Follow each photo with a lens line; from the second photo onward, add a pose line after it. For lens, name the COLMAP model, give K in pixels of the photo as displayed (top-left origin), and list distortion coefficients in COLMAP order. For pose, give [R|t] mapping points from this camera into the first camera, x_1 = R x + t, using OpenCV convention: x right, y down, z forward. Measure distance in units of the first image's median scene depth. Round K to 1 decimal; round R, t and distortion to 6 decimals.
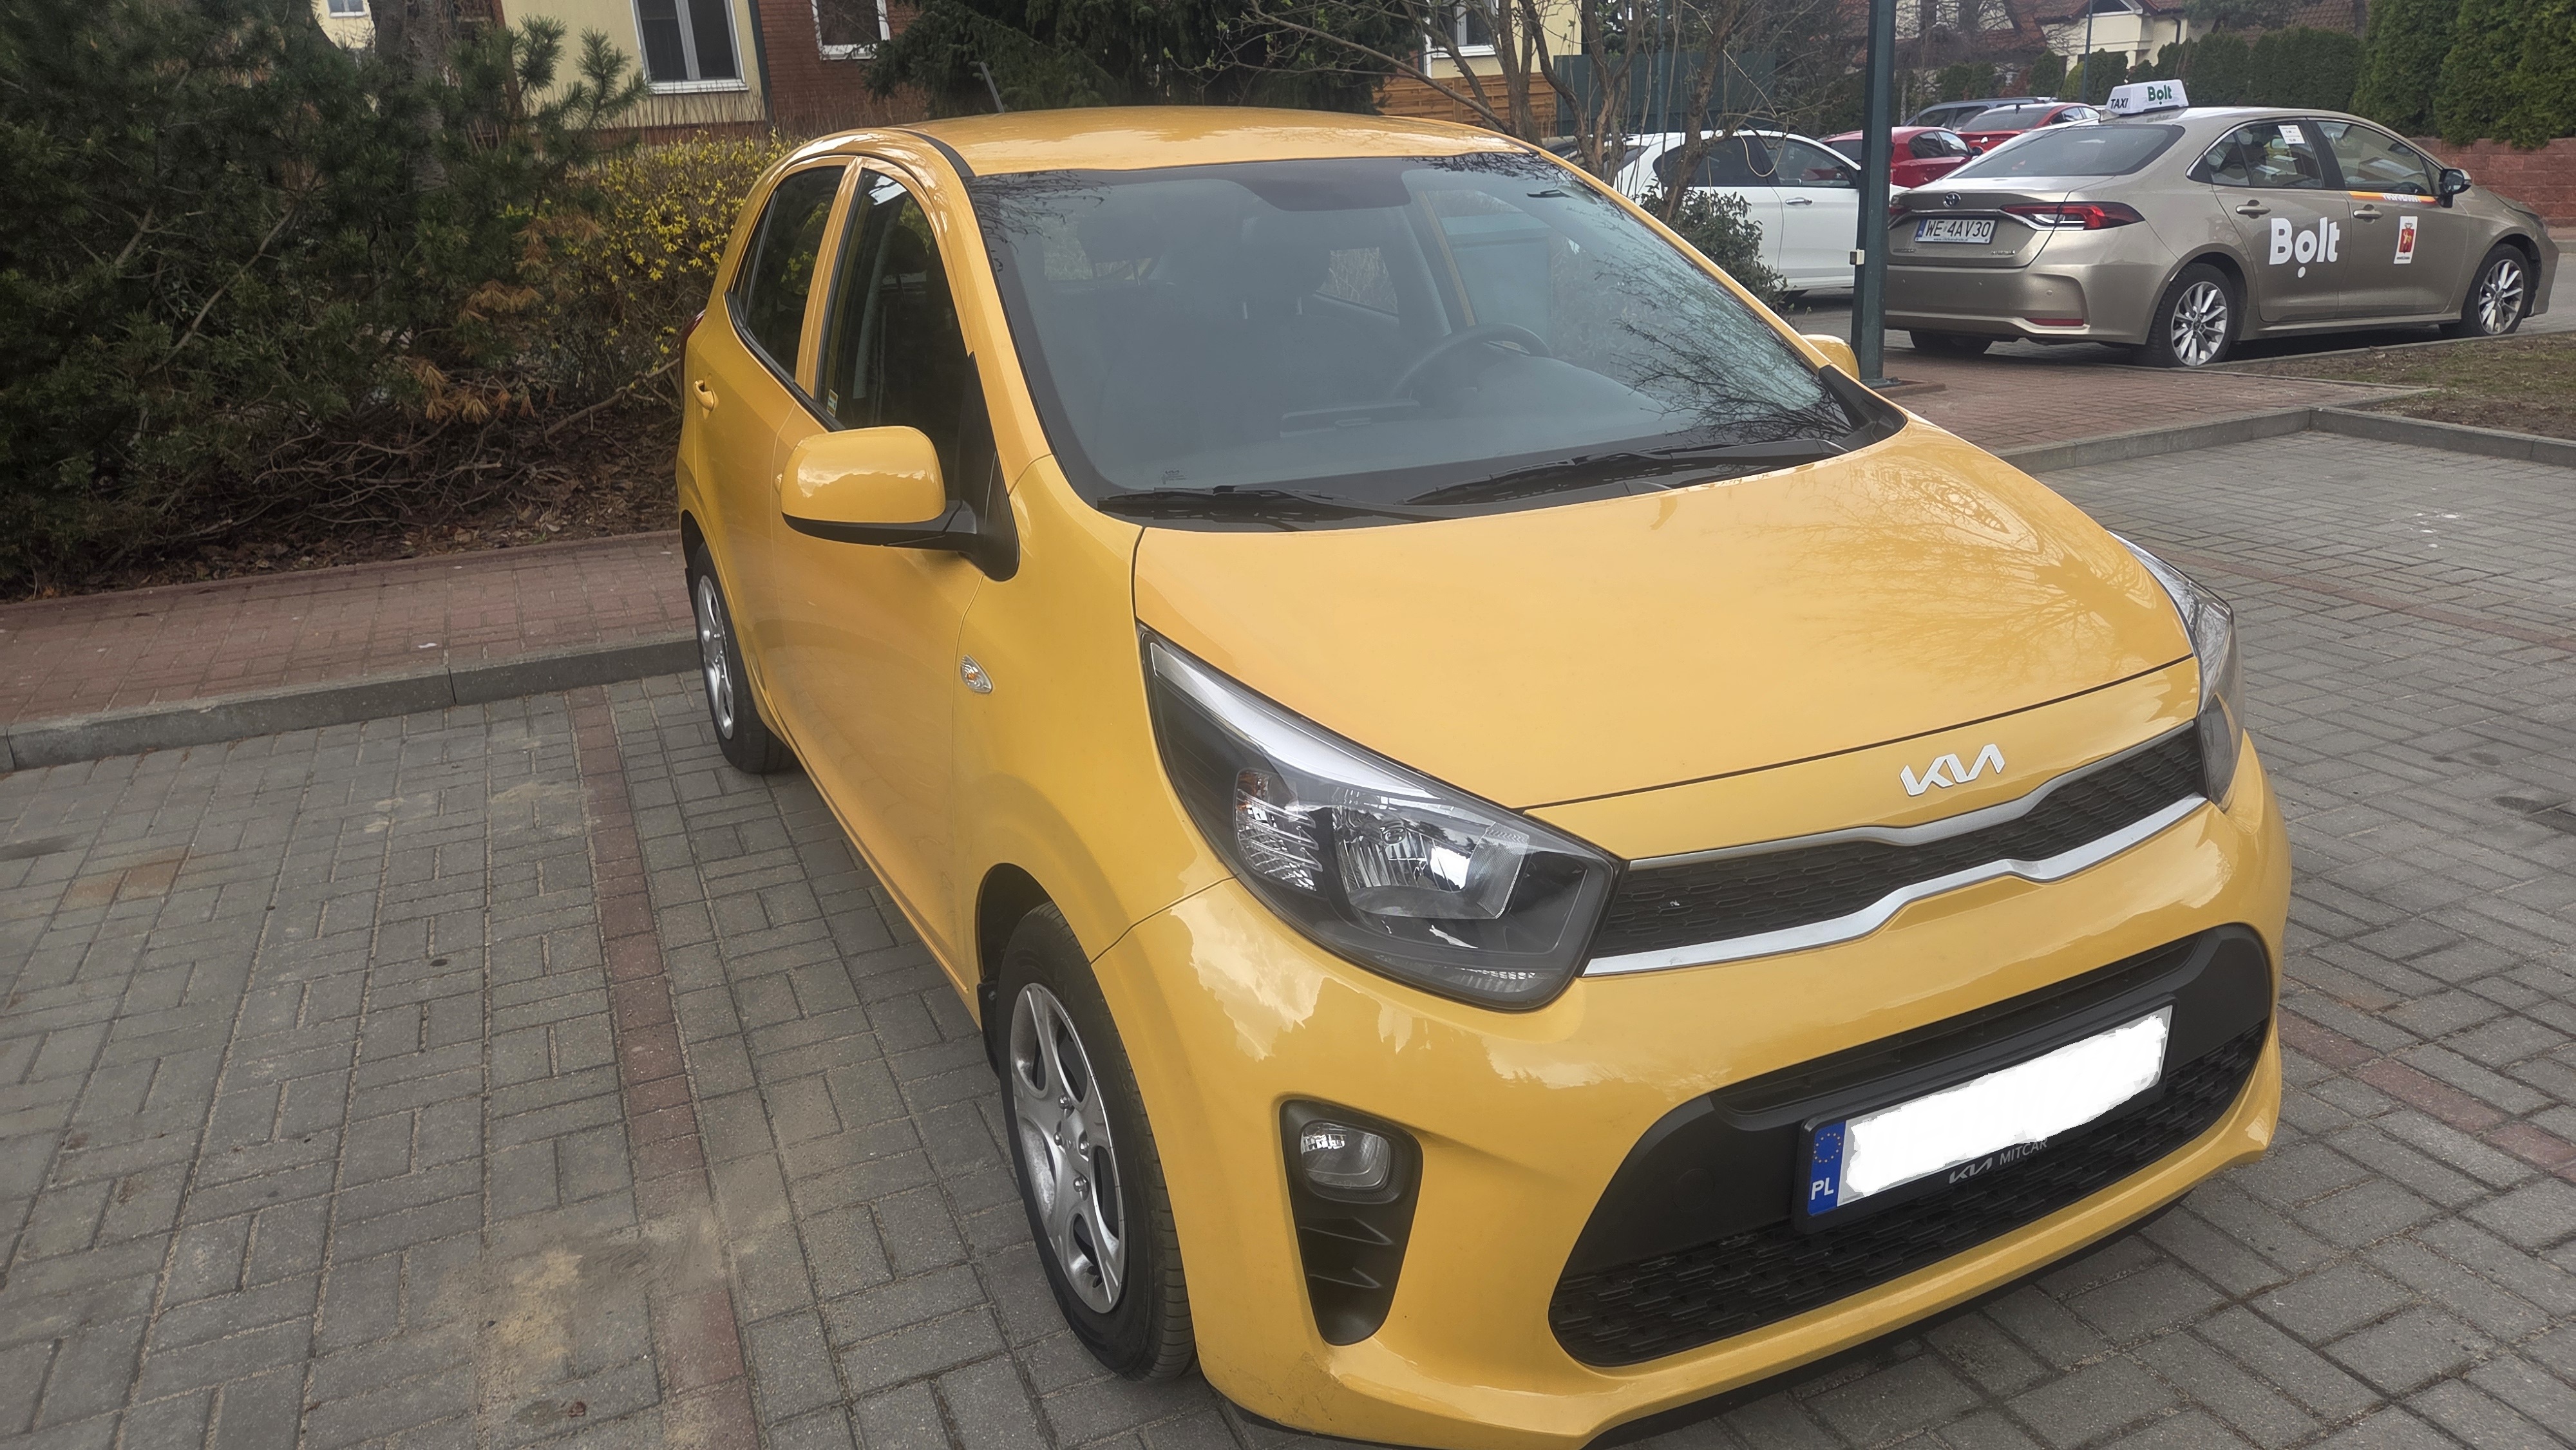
lens RADIAL K [[1715.2, 0, 1288.0], [0, 1715.2, 725.0], [0, 0, 1]] dist [0.067084, -0.060446]
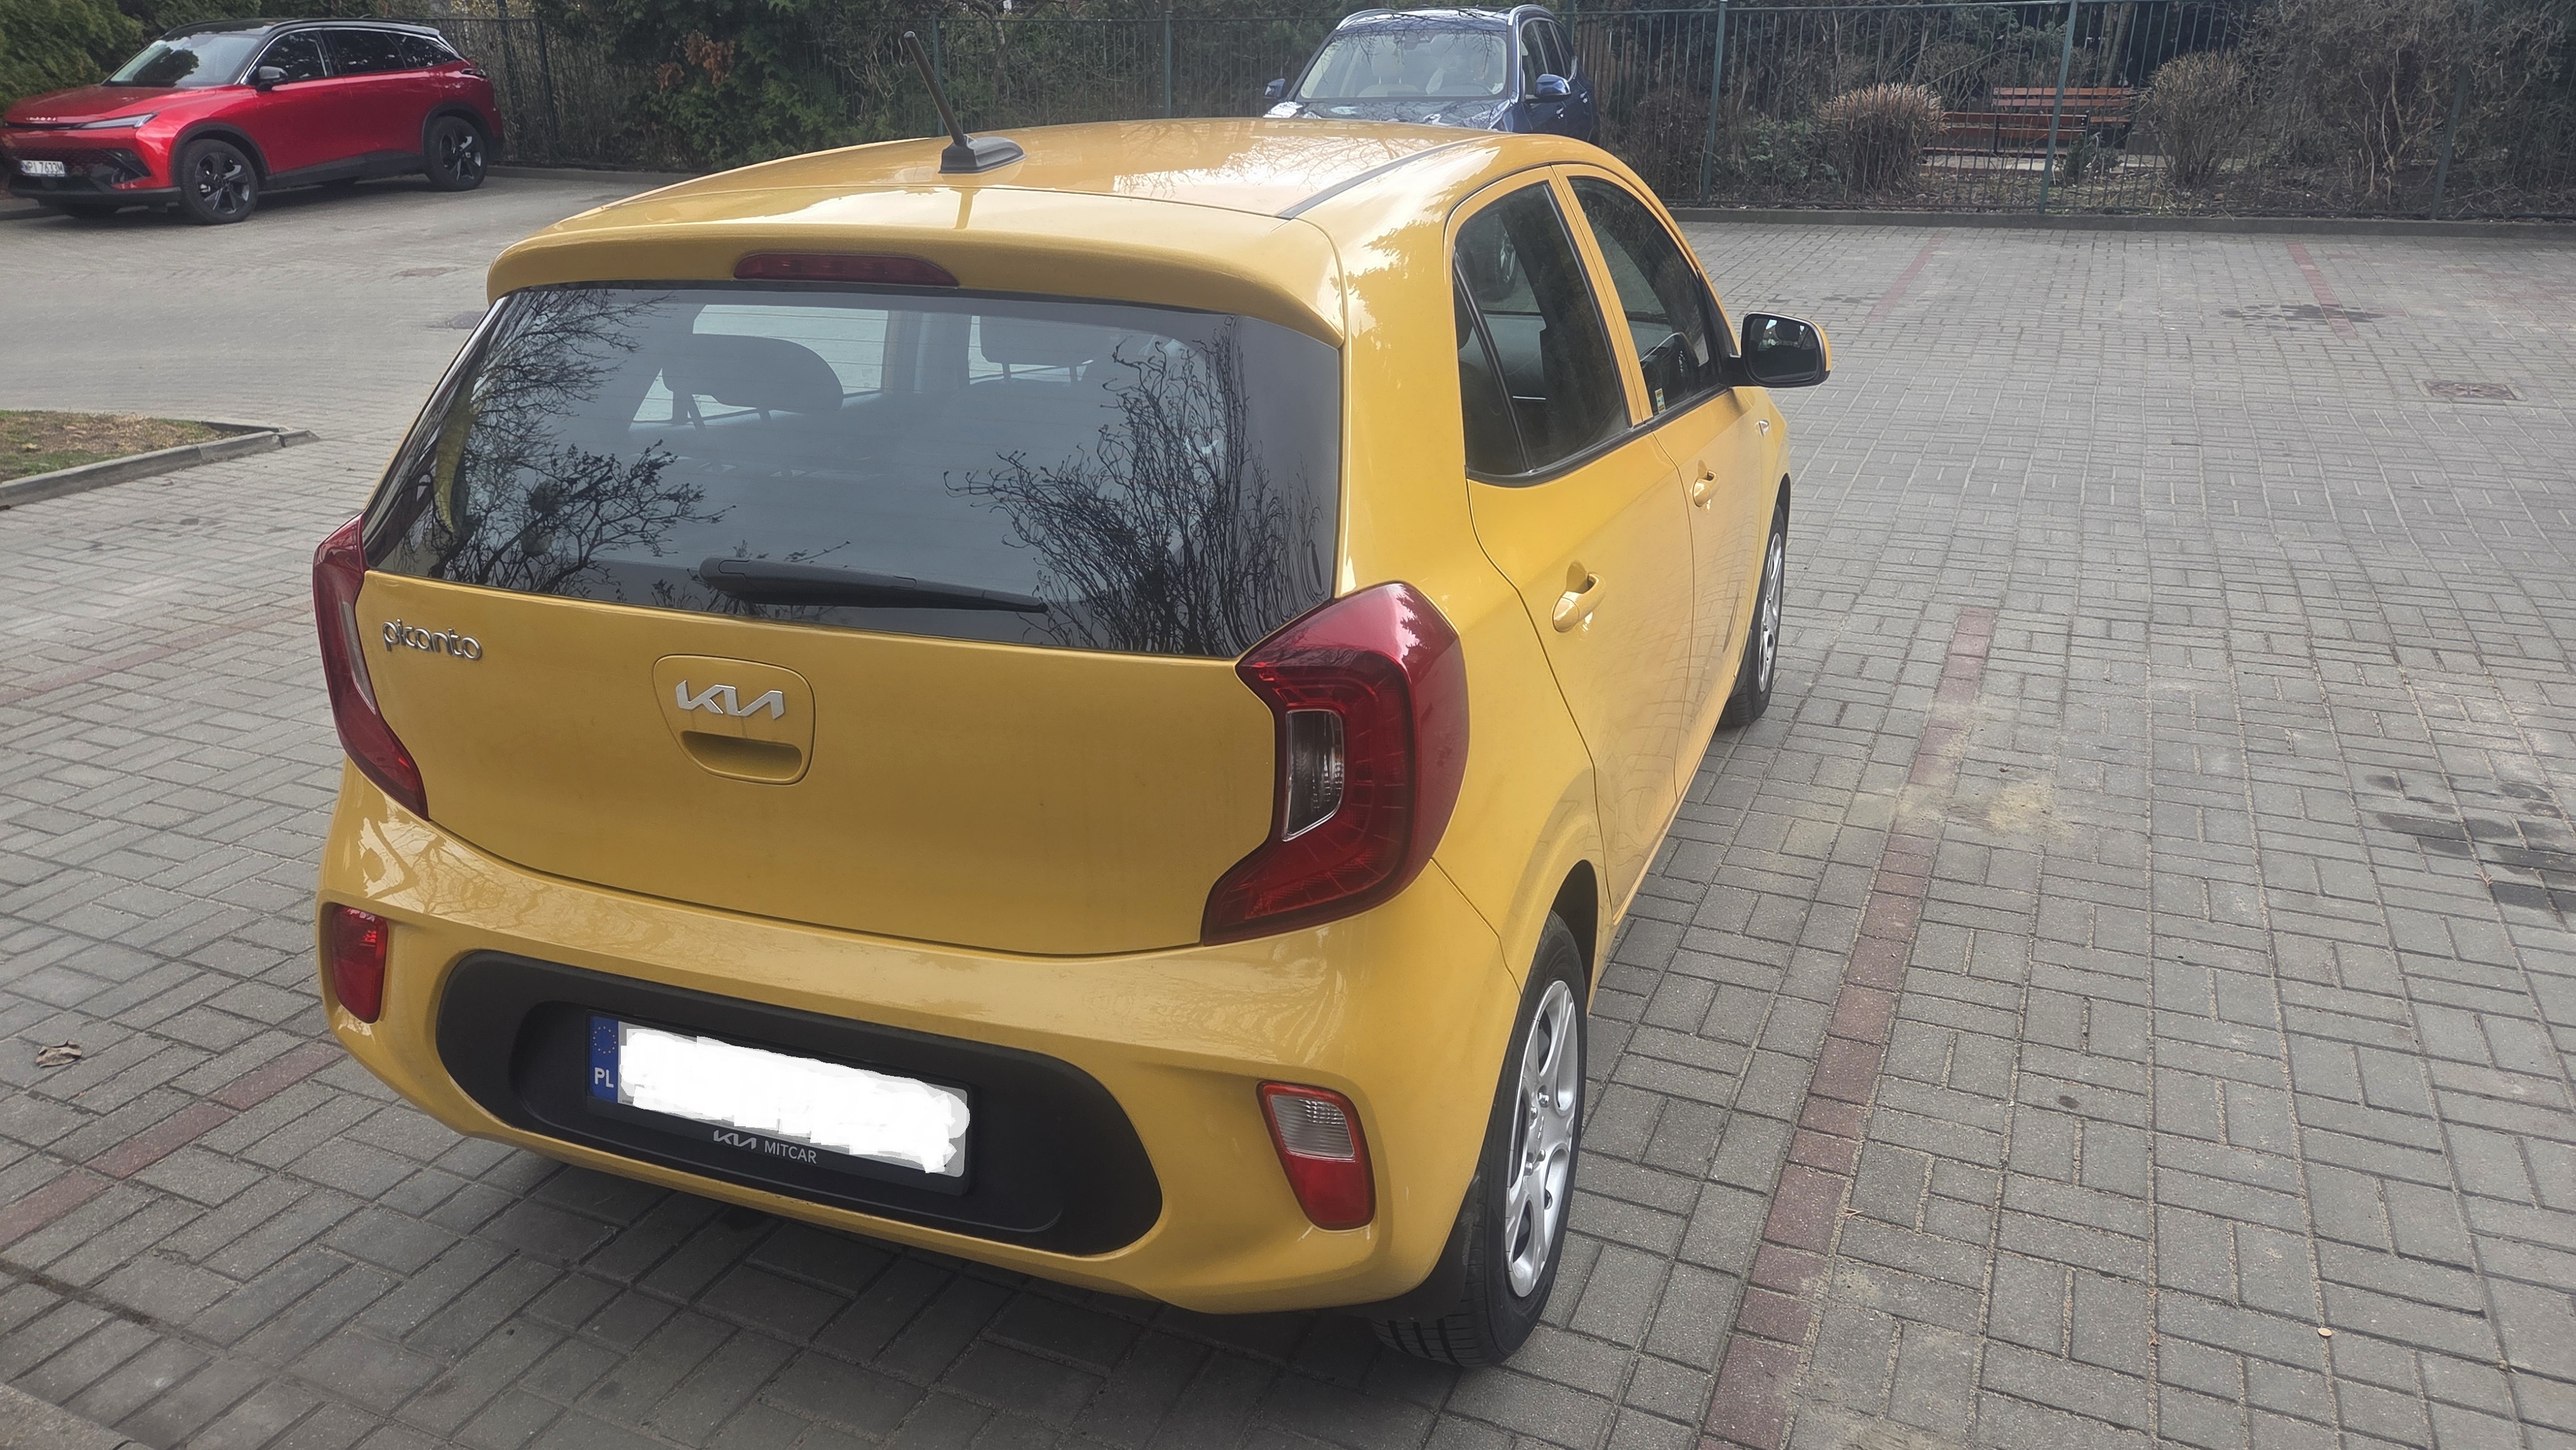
lens RADIAL K [[1715.2, 0, 1288.0], [0, 1715.2, 725.0], [0, 0, 1]] dist [0.067084, -0.060446]
pose [[-0.663261, -0.227510, 0.712968, -0.907438], [0.279828, 0.808179, 0.518211, -0.634670], [-0.694104, 0.543218, -0.472370, 1.779391]]
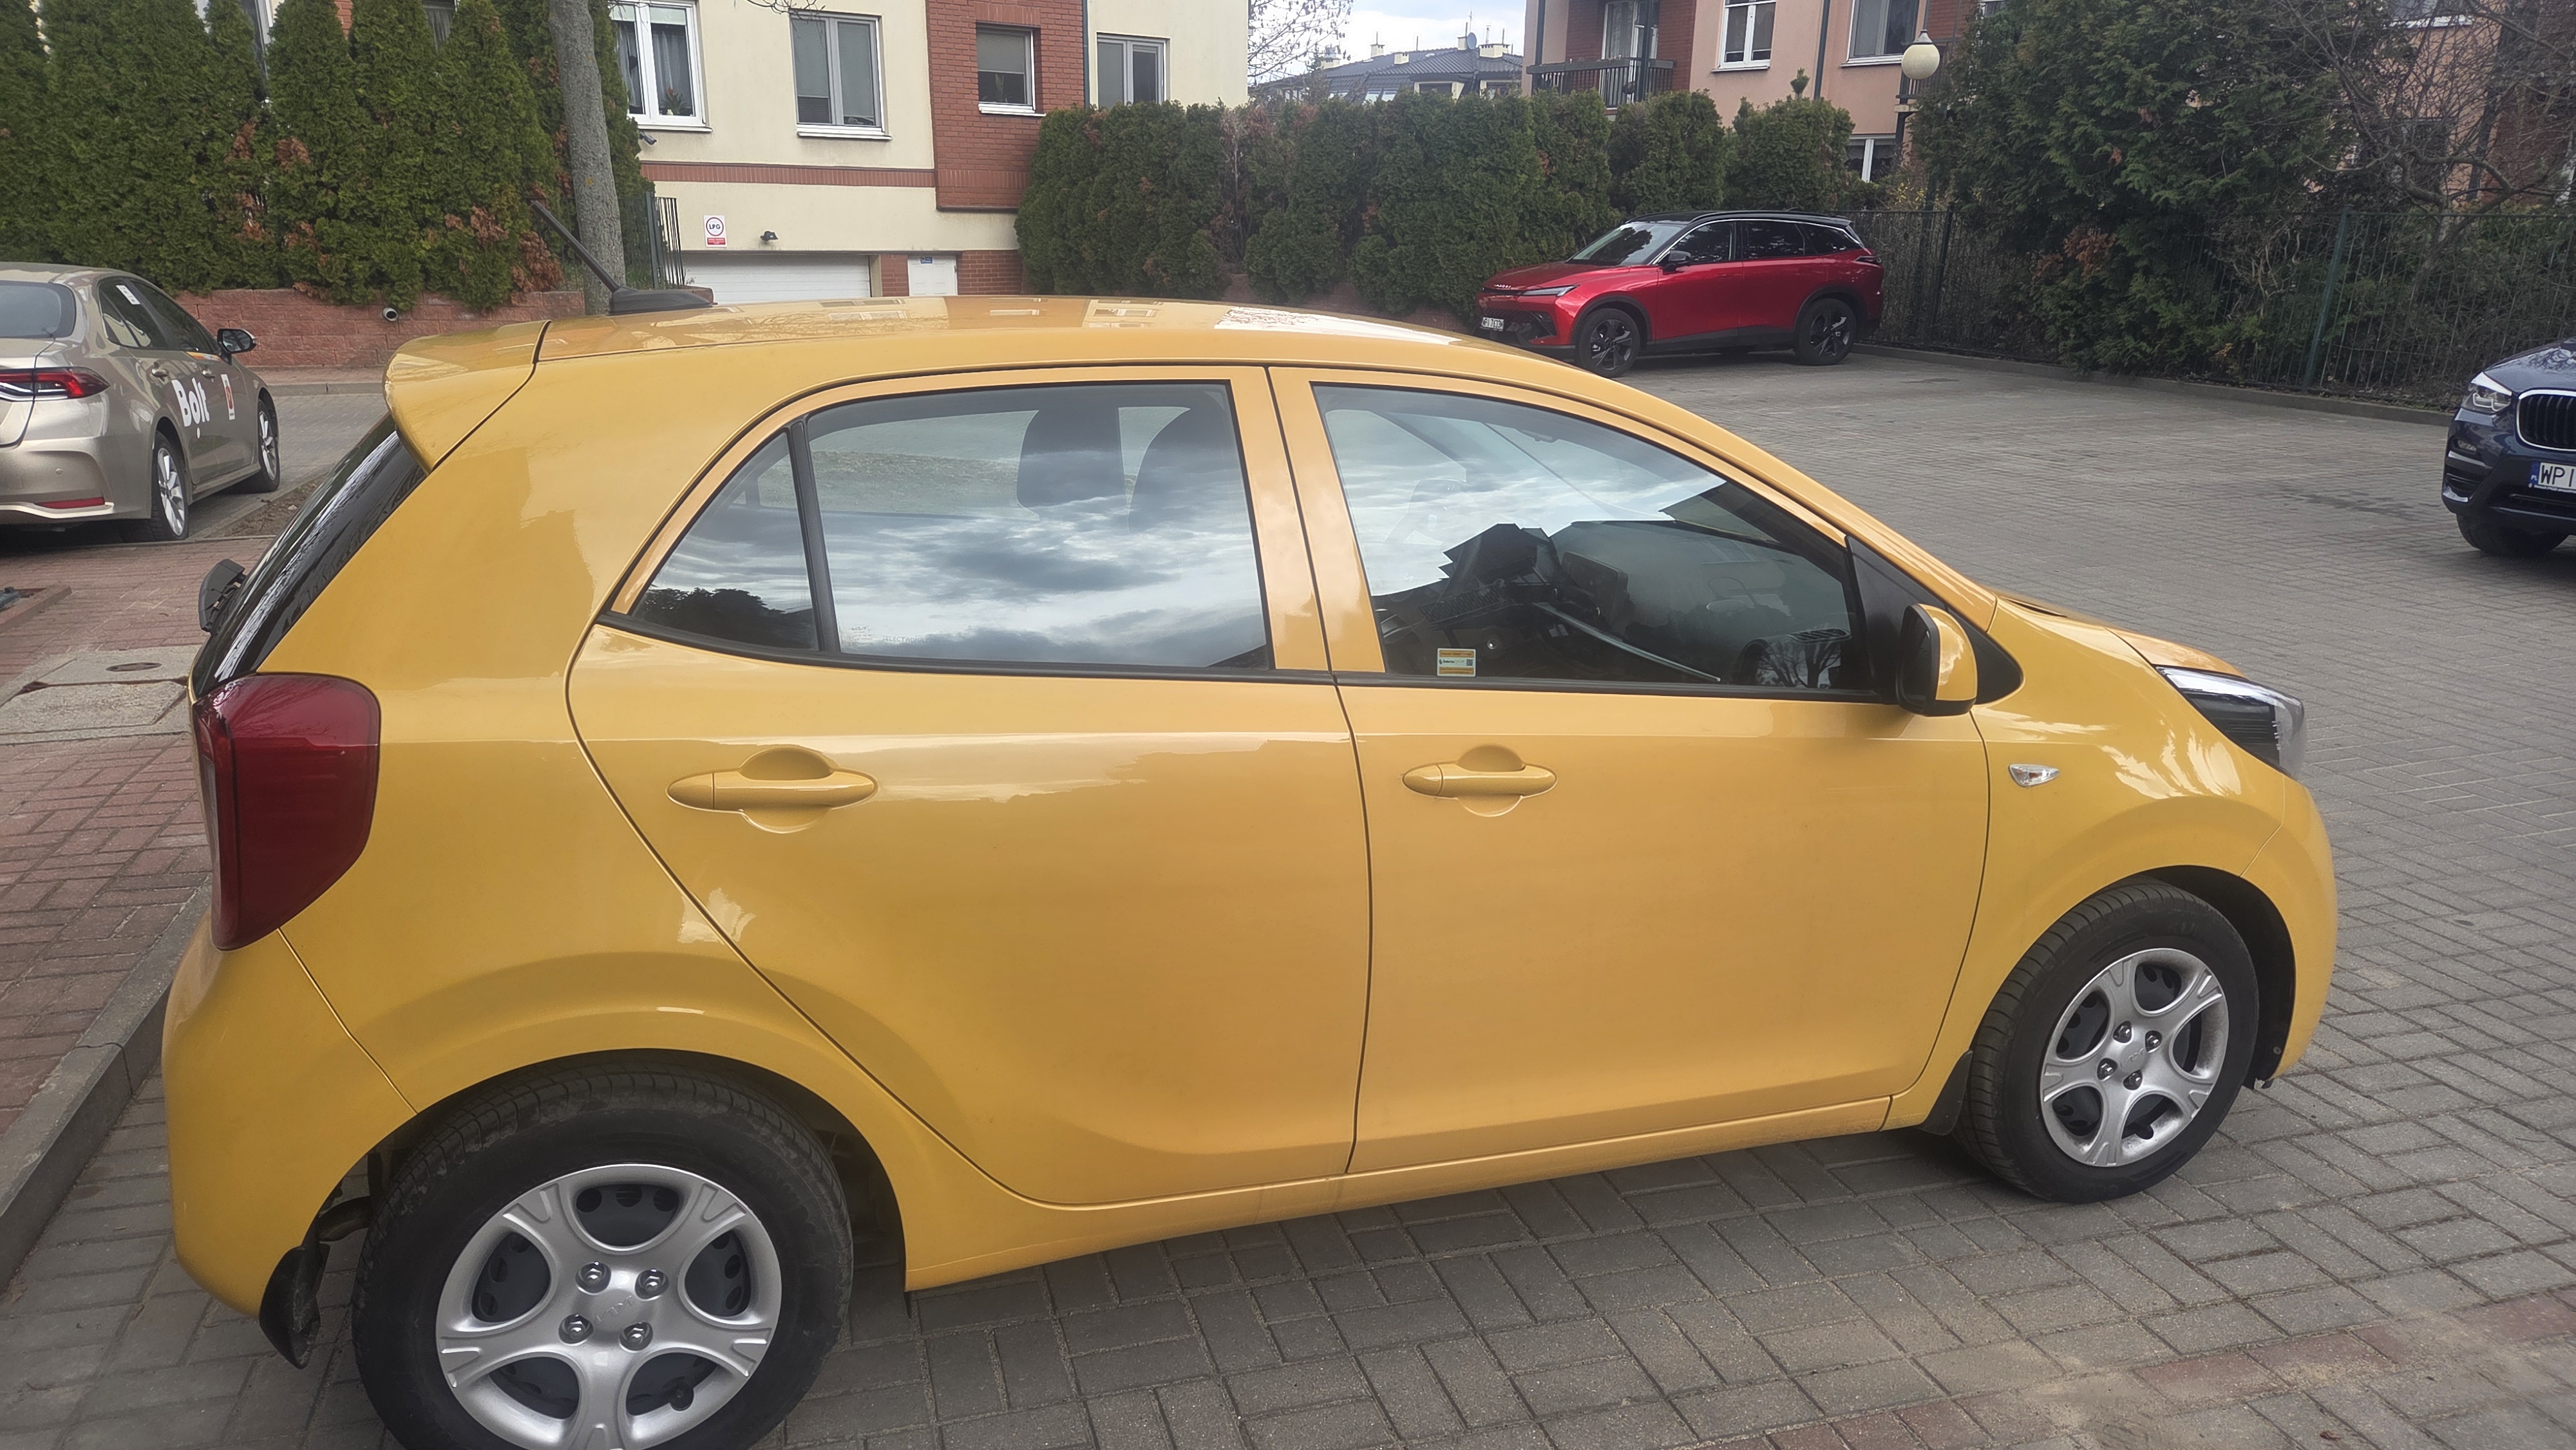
lens RADIAL K [[1715.2, 0, 1288.0], [0, 1715.2, 725.0], [0, 0, 1]] dist [0.067084, -0.060446]
pose [[0.126910, -0.230138, 0.964847, -1.087467], [0.301602, 0.935610, 0.183494, -0.338763], [-0.944950, 0.267712, 0.188148, 0.945948]]
